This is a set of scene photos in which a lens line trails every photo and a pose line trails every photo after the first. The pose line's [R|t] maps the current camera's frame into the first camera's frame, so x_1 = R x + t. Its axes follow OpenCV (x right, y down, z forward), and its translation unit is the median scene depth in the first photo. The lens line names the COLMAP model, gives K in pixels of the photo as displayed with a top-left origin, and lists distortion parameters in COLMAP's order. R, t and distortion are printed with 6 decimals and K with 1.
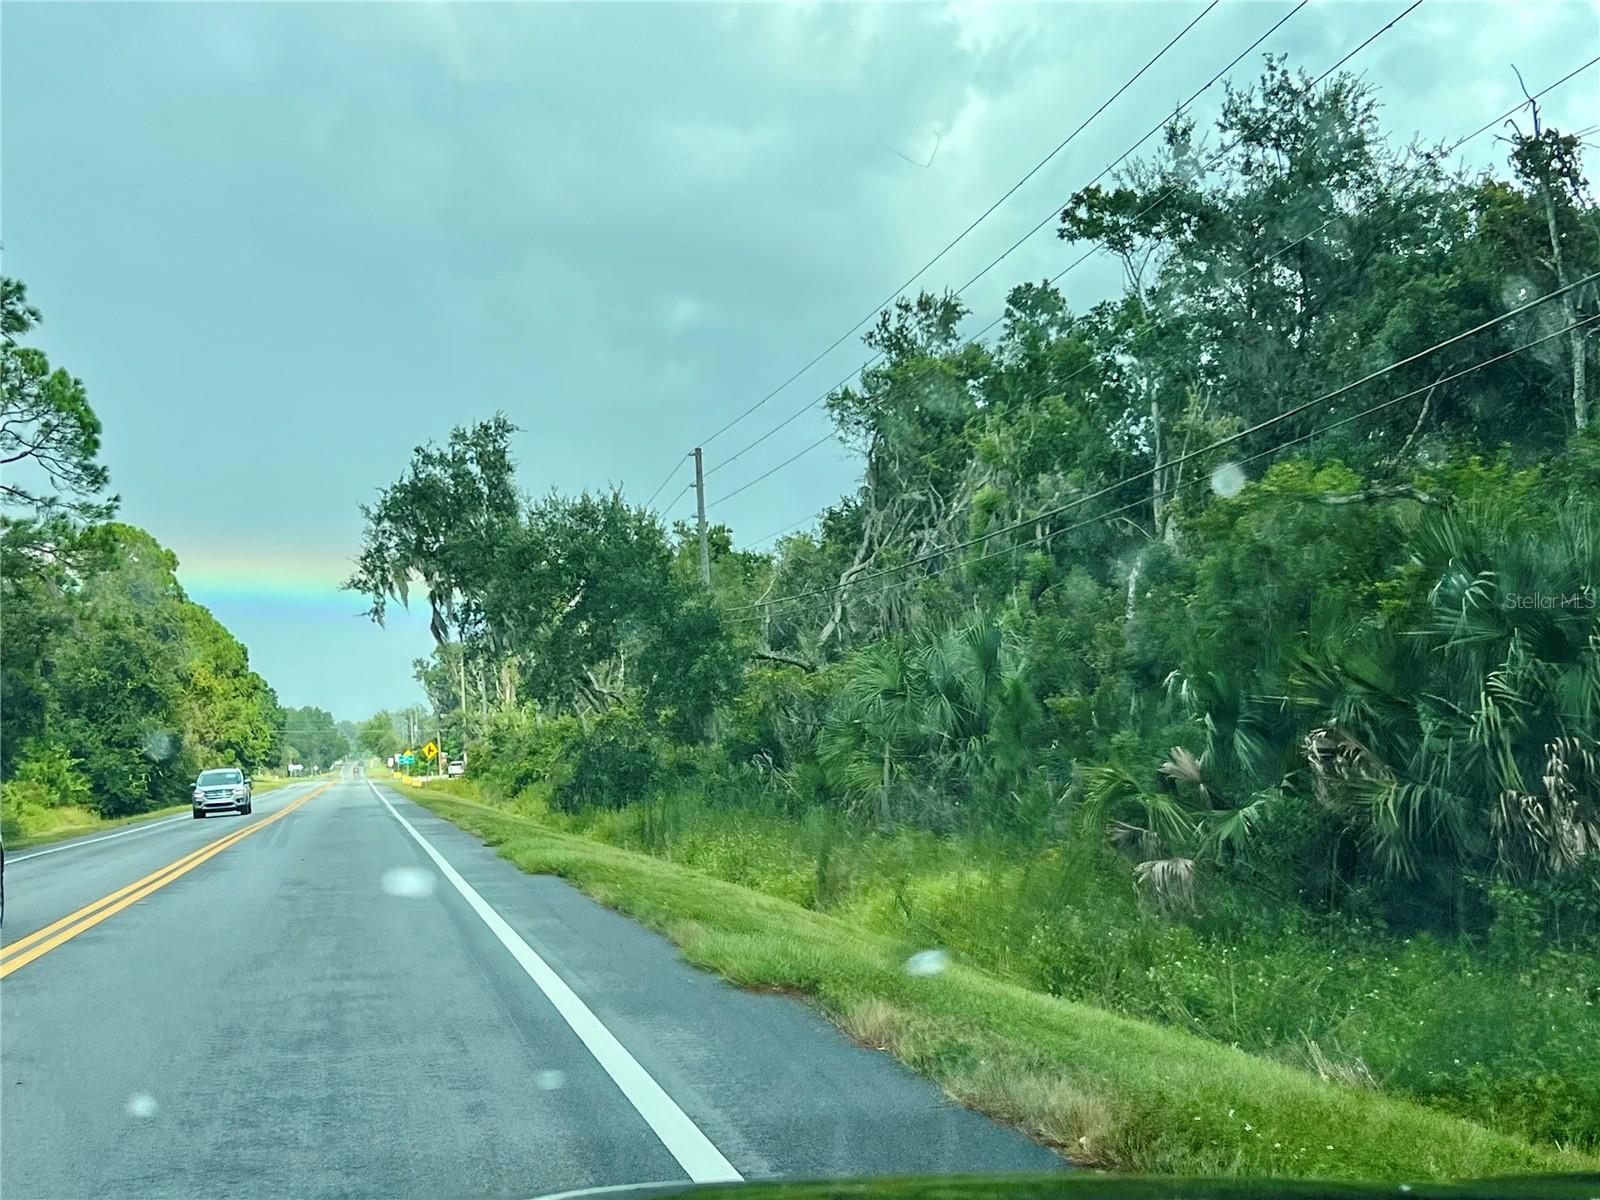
lens RADIAL K [[2387.1, 0, 823.2], [0, 2387.1, 548.1], [0, 0, 1]] dist [0.526633, -4.677306]
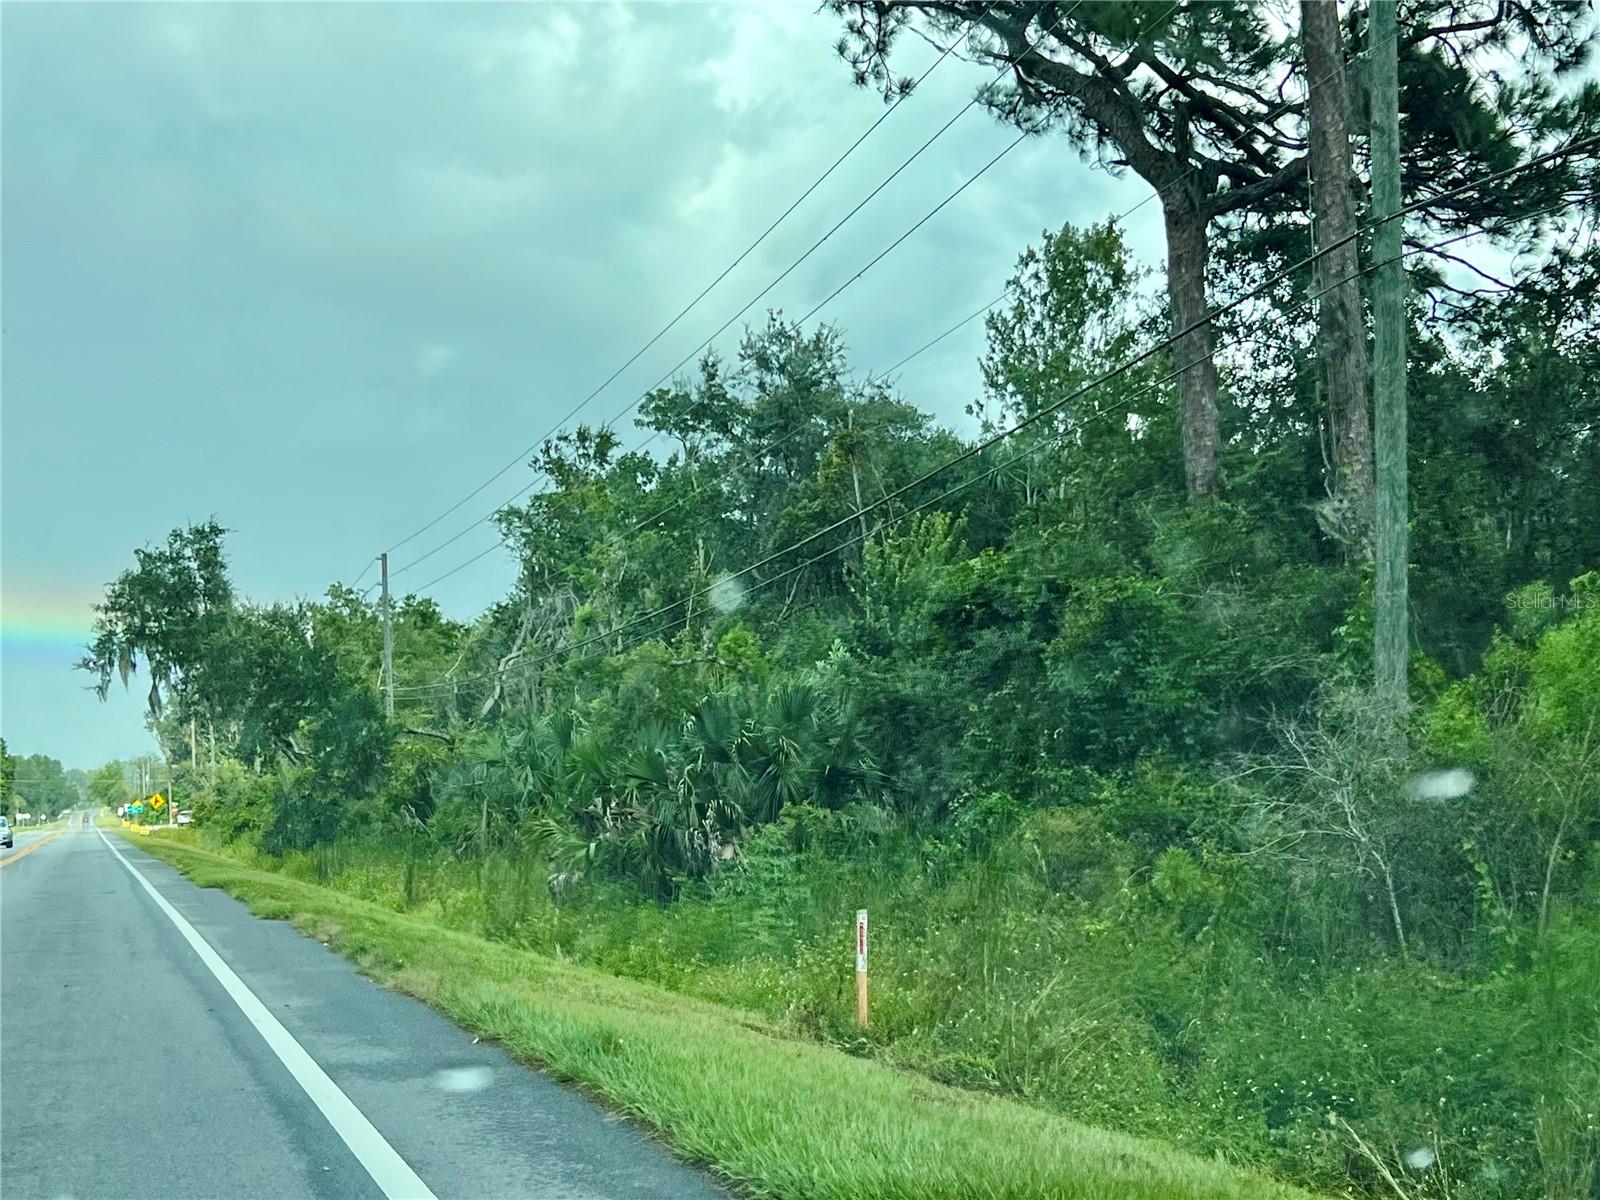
lens RADIAL K [[2324.0, 0, 800.0], [0, 2324.0, 600.0], [0, 0, 1]] dist [0.528853, -2.165921]
pose [[0.995087, 0.015469, 0.097792, 0.038424], [-0.015332, 0.999880, -0.002158, -0.017723], [-0.097814, 0.000648, 0.995205, -0.196068]]
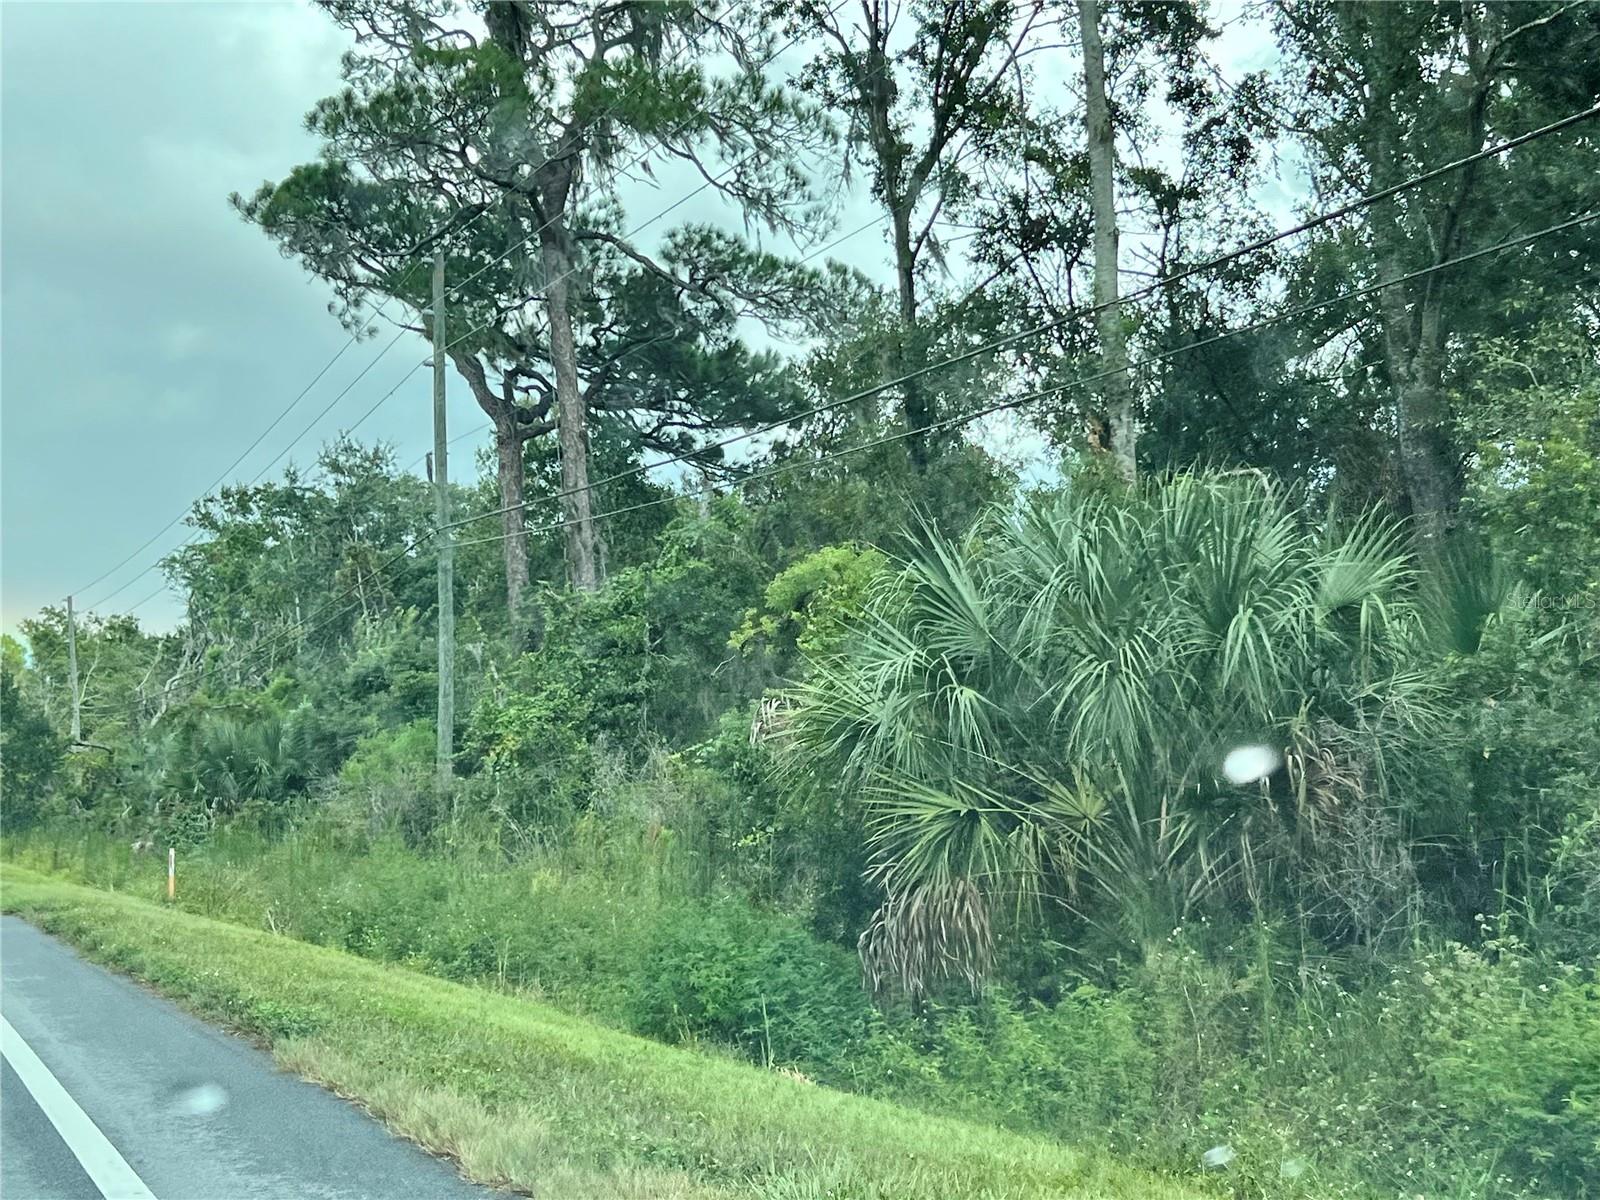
lens RADIAL K [[2324.0, 0, 800.0], [0, 2324.0, 600.0], [0, 0, 1]] dist [0.528853, -2.165921]
pose [[0.980683, -0.003524, 0.195574, 0.096075], [0.002343, 0.999978, 0.006270, -0.044484], [-0.195592, -0.005690, 0.980669, -0.501455]]
